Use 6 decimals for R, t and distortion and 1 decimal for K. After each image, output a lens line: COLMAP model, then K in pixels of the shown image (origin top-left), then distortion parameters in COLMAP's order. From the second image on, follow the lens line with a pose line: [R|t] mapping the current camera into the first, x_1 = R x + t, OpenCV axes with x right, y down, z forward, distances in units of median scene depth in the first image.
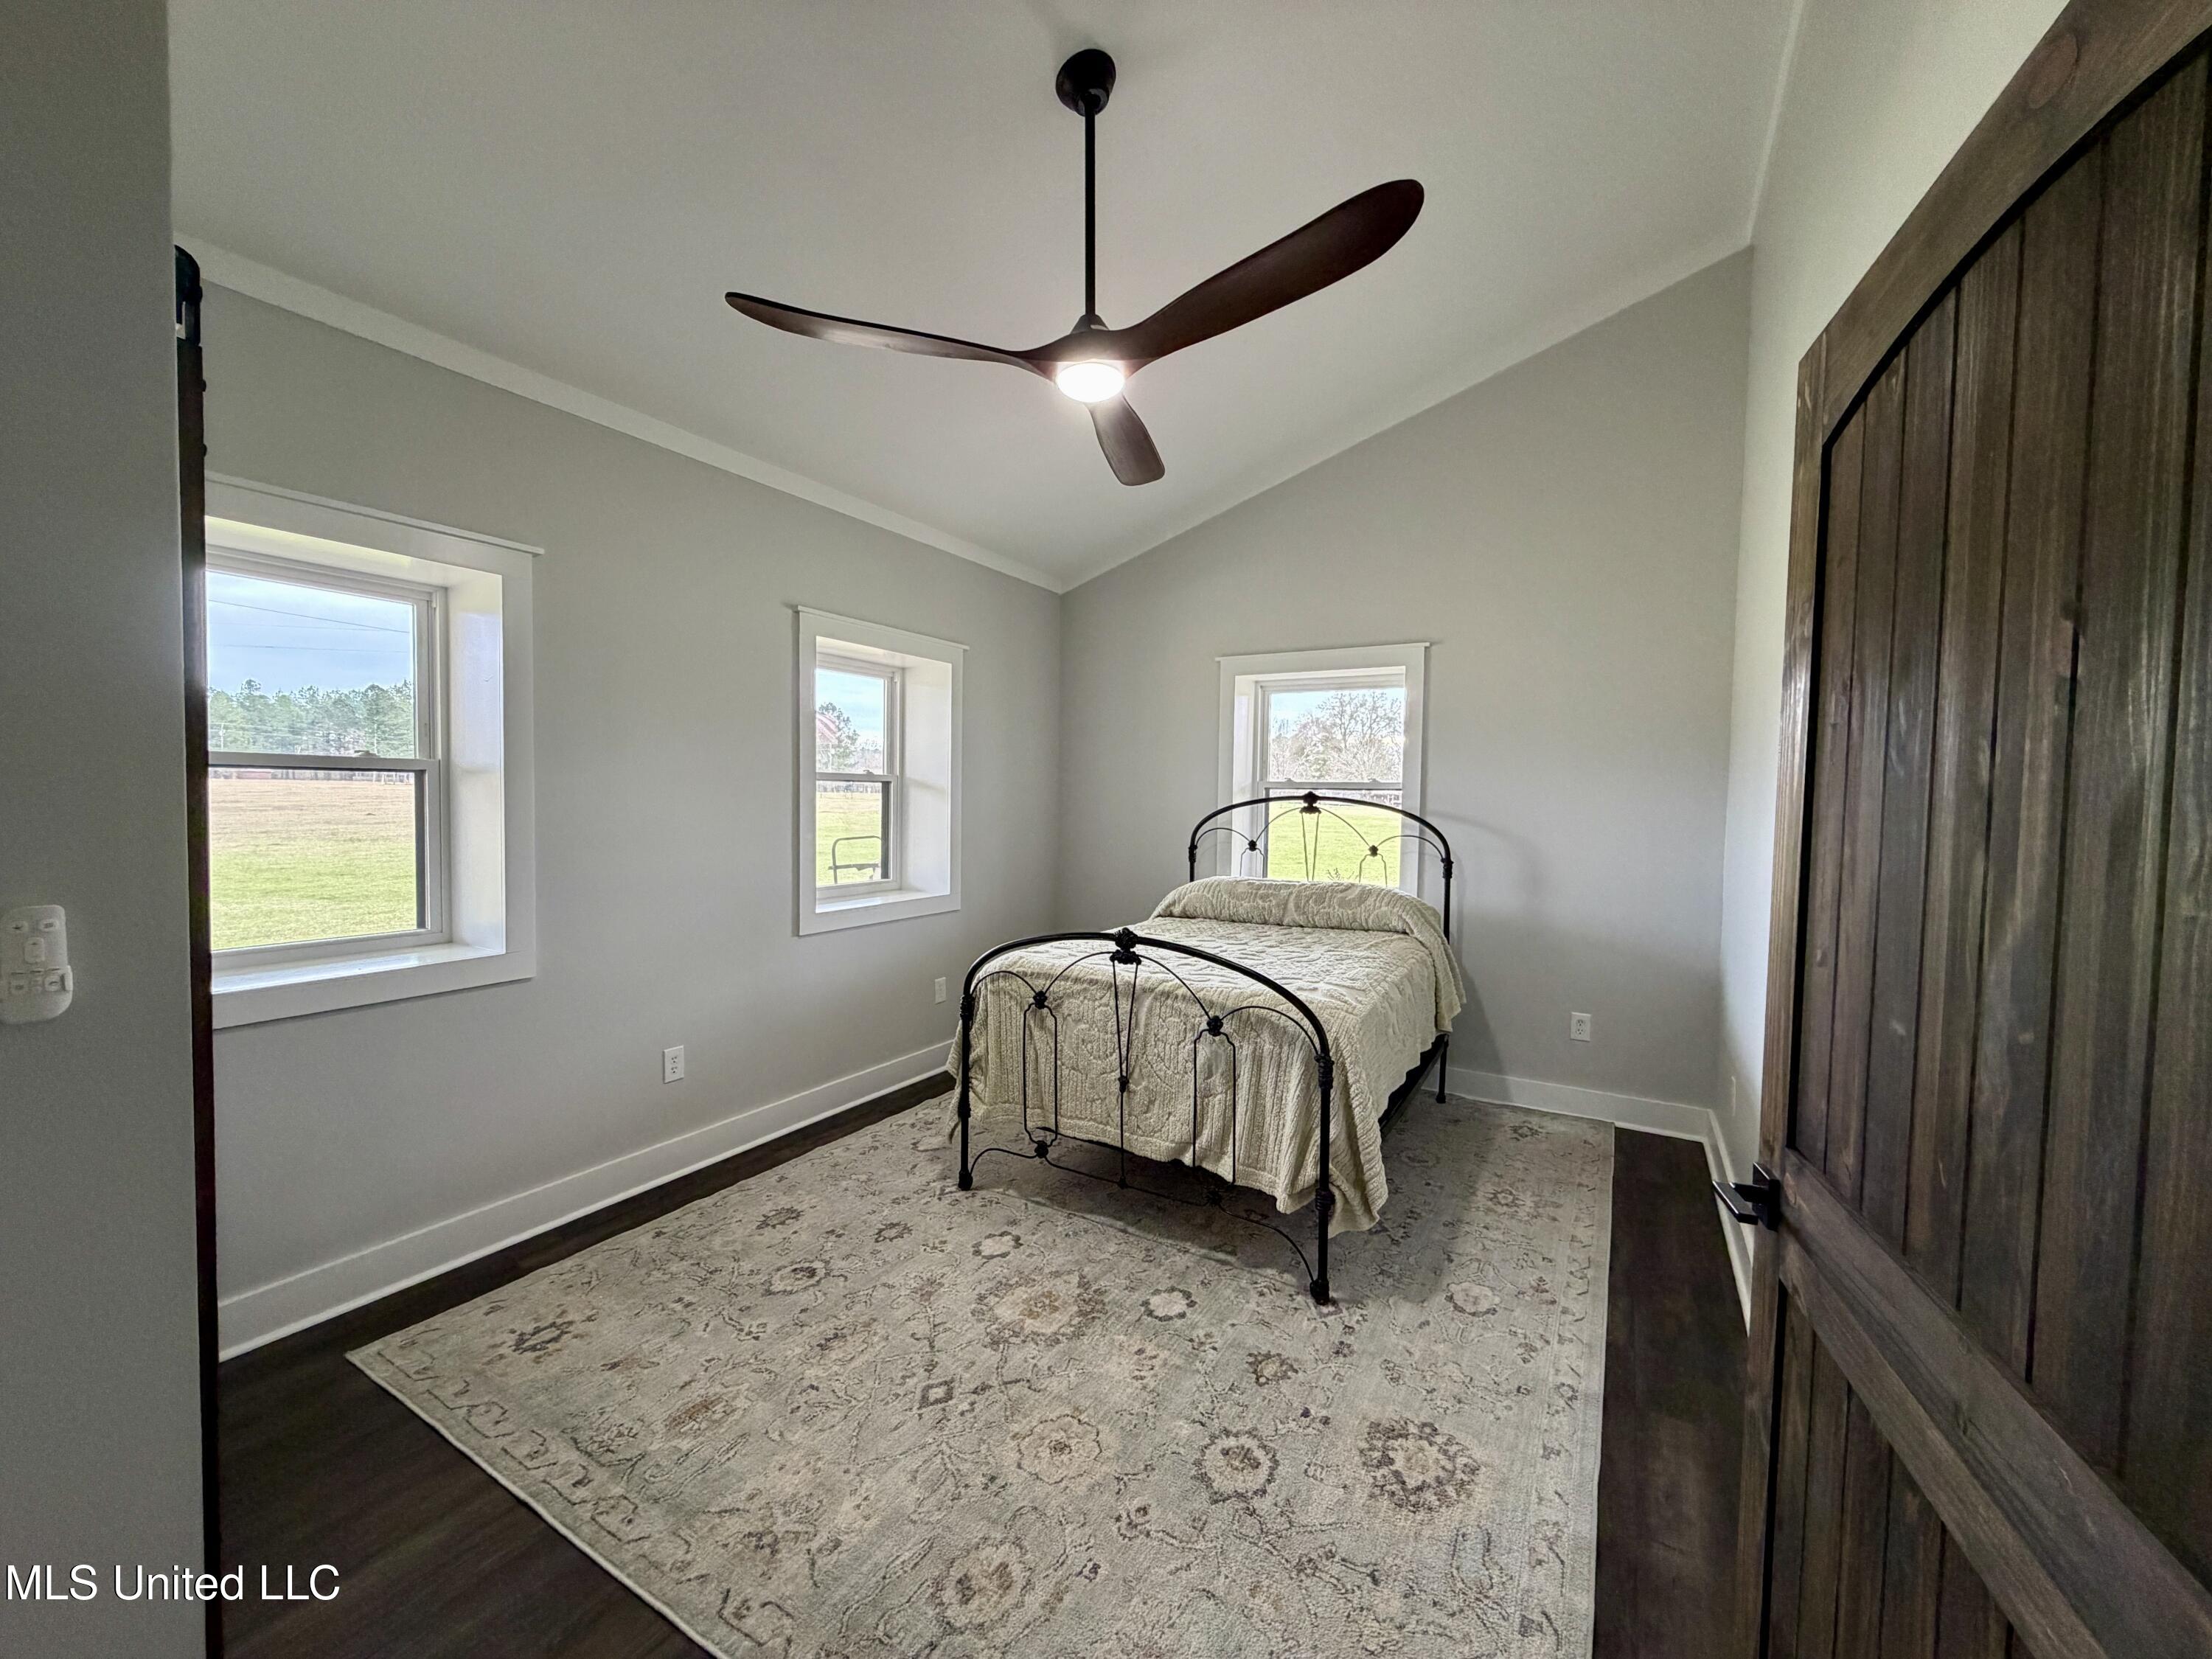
lens RADIAL K [[881.8, 0, 1099.6], [0, 881.8, 827.0], [0, 0, 1]] dist [0.000709, 0.000108]
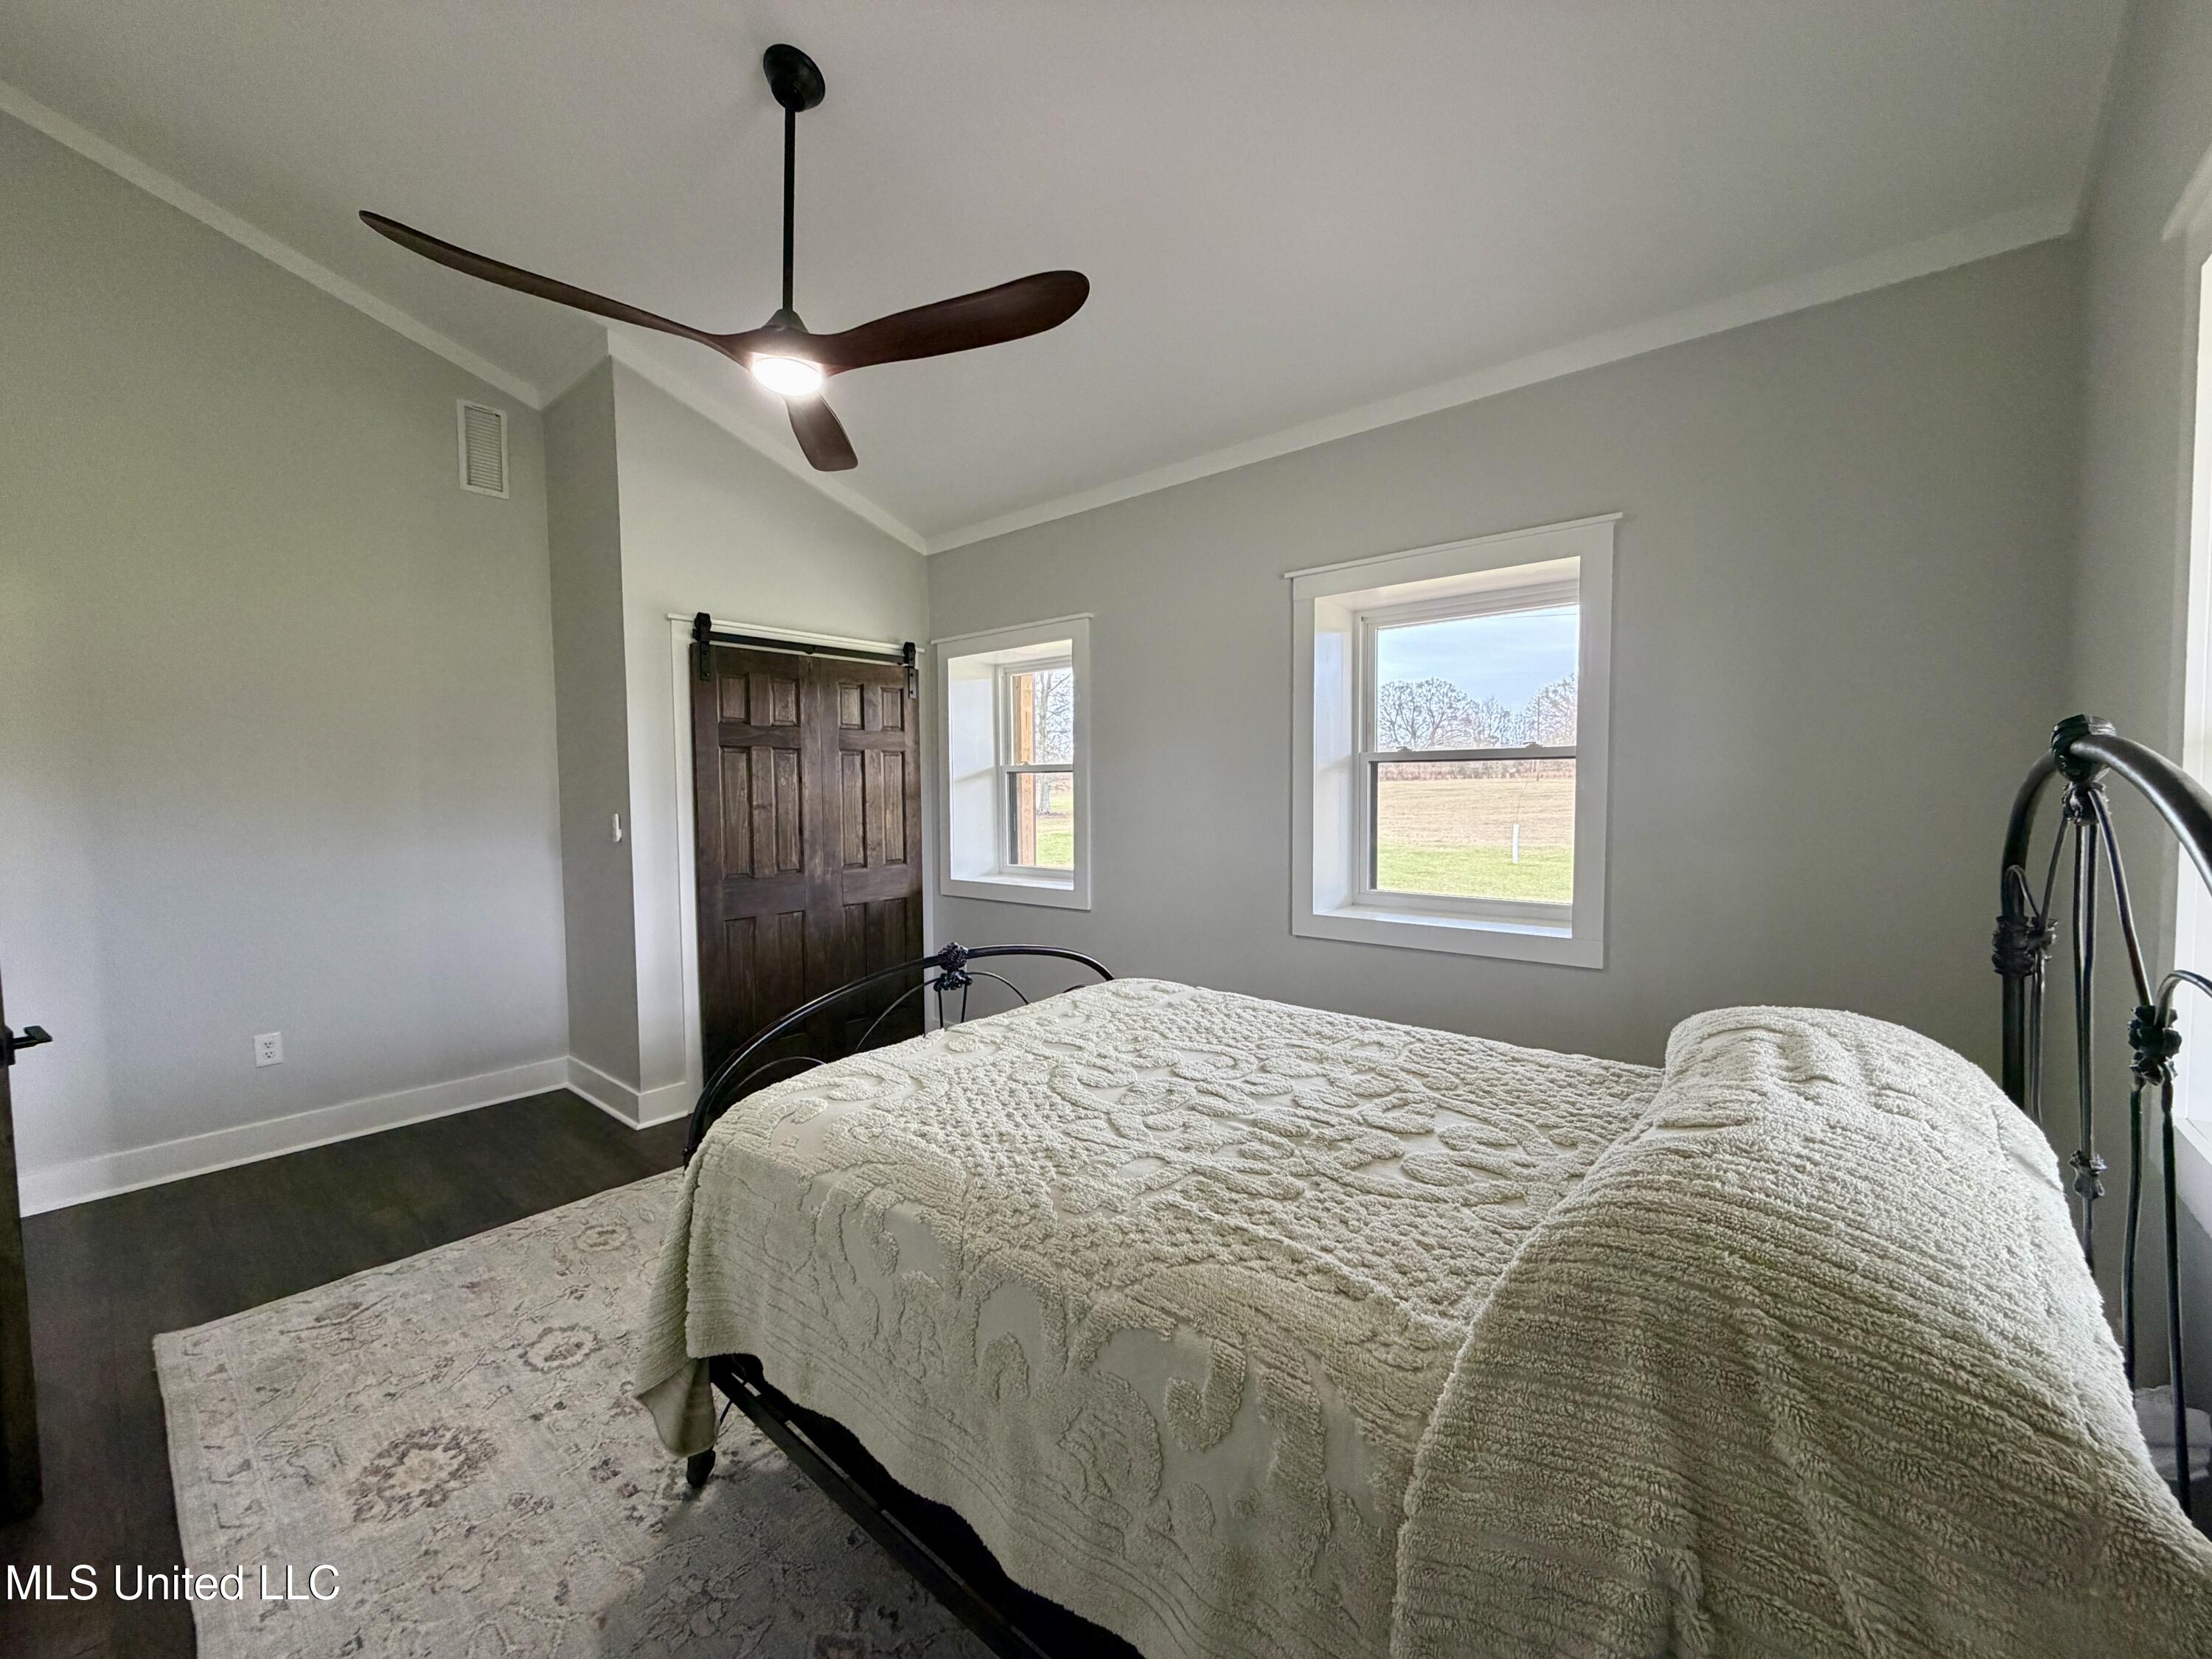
lens RADIAL K [[881.8, 0, 1100.4], [0, 881.8, 830.3], [0, 0, 1]] dist [0.000709, 0.000108]
pose [[-0.173089, 0.037469, -0.984193, 1.127160], [-0.027223, 0.998712, 0.042810, -0.036336], [0.984530, 0.034202, -0.171846, 1.827206]]
